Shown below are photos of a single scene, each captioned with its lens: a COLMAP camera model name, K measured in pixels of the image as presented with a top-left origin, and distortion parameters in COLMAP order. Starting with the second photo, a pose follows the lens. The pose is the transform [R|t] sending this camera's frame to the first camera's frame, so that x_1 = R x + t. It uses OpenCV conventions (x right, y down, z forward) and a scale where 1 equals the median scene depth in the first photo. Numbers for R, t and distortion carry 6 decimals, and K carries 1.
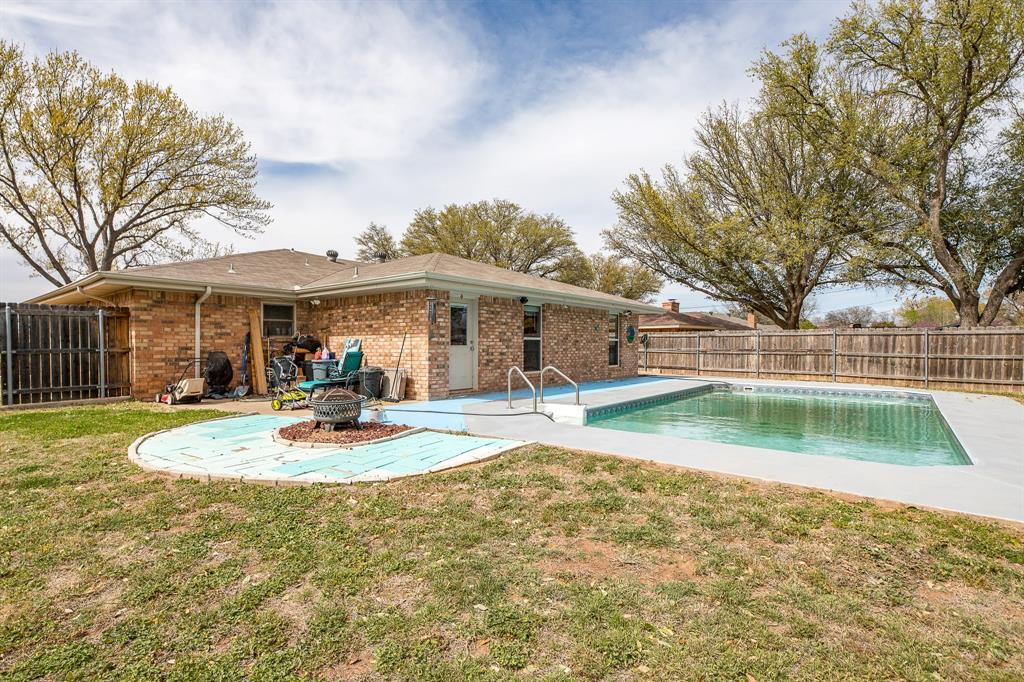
lens RADIAL K [[486.8, 0, 494.6], [0, 486.8, 353.4], [0, 0, 1]] dist [-0.000263, 0.000038]
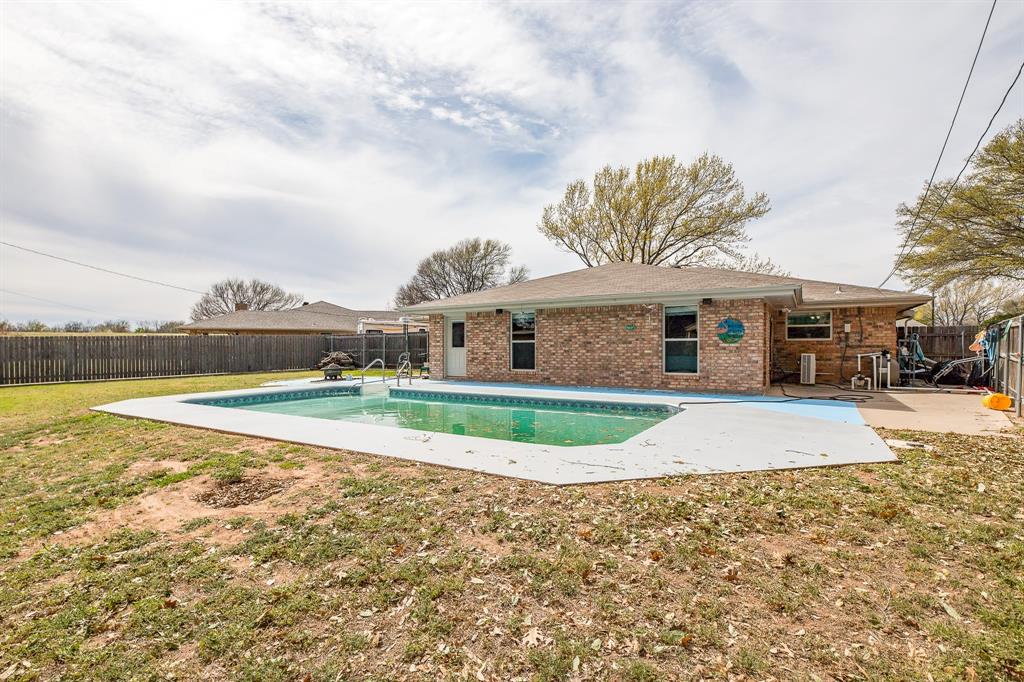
lens RADIAL K [[532.4, 0, 510.8], [0, 532.4, 351.2], [0, 0, 1]] dist [0.106361, 0.000177]
pose [[0.116277, 0.006310, -0.993197, 0.828100], [-0.013022, 0.999904, 0.004828, -0.007958], [0.993131, 0.012372, 0.116348, 0.503791]]
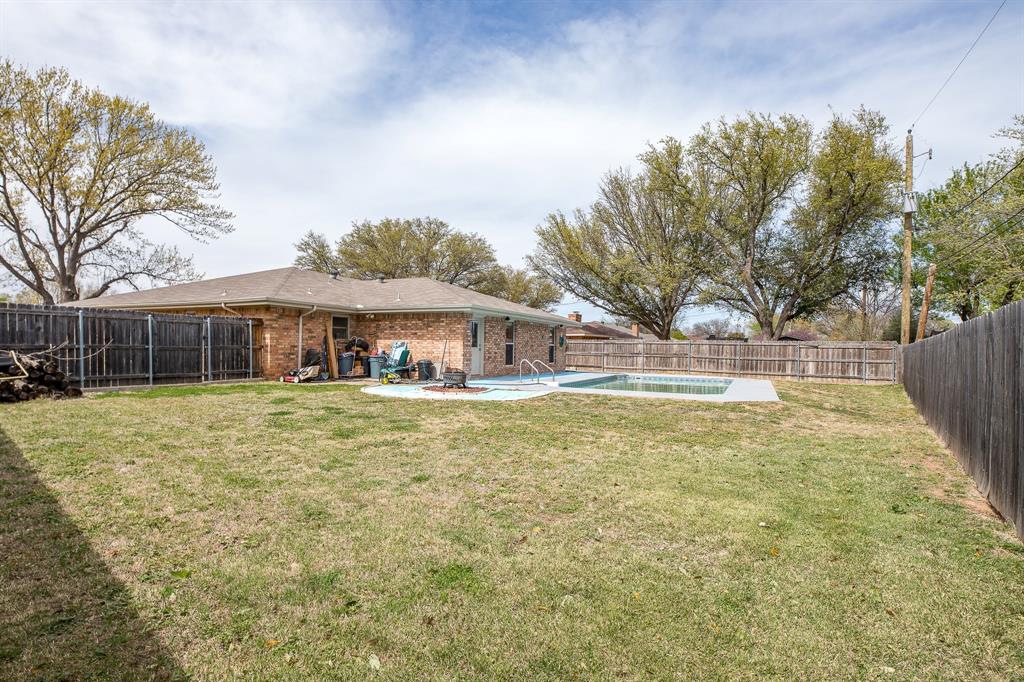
lens RADIAL K [[486.8, 0, 494.6], [0, 486.8, 353.4], [0, 0, 1]] dist [-0.000263, 0.000038]
pose [[0.978008, 0.013172, 0.208153, -0.175055], [-0.011986, 0.999904, -0.006957, 0.007240], [-0.208224, 0.004309, 0.978072, -0.295477]]
